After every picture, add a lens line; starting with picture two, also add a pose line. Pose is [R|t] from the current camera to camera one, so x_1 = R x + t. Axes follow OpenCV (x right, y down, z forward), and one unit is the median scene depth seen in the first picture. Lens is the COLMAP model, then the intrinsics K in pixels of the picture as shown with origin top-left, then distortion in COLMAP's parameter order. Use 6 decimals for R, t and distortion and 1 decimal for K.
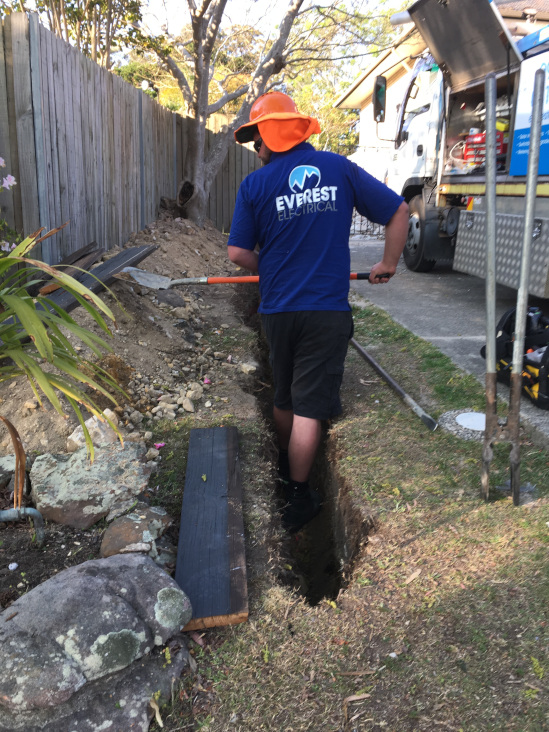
lens RADIAL K [[612.2, 0, 273.9], [0, 612.2, 366.8], [0, 0, 1]] dist [0.064036, -0.087372]
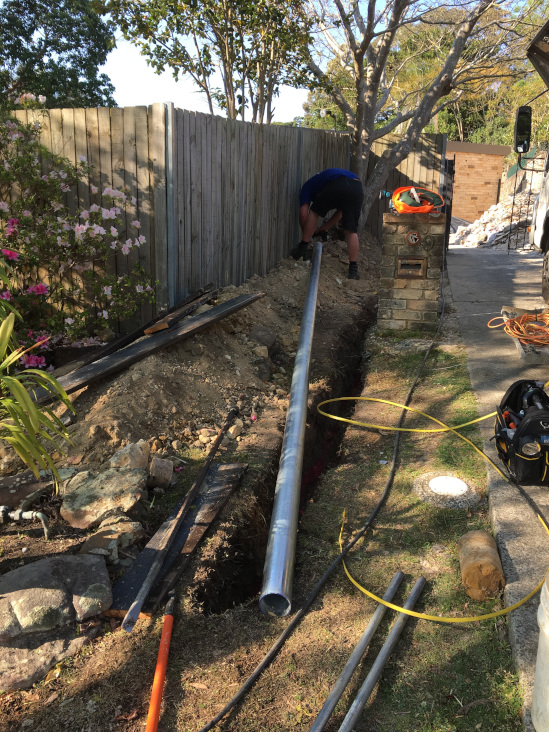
lens RADIAL K [[612.2, 0, 275.5], [0, 612.2, 365.6], [0, 0, 1]] dist [0.064036, -0.087372]
pose [[0.938784, 0.074523, -0.336351, 0.218767], [-0.070784, 0.997218, 0.023381, -0.072024], [0.337157, 0.001859, 0.941446, -0.078292]]
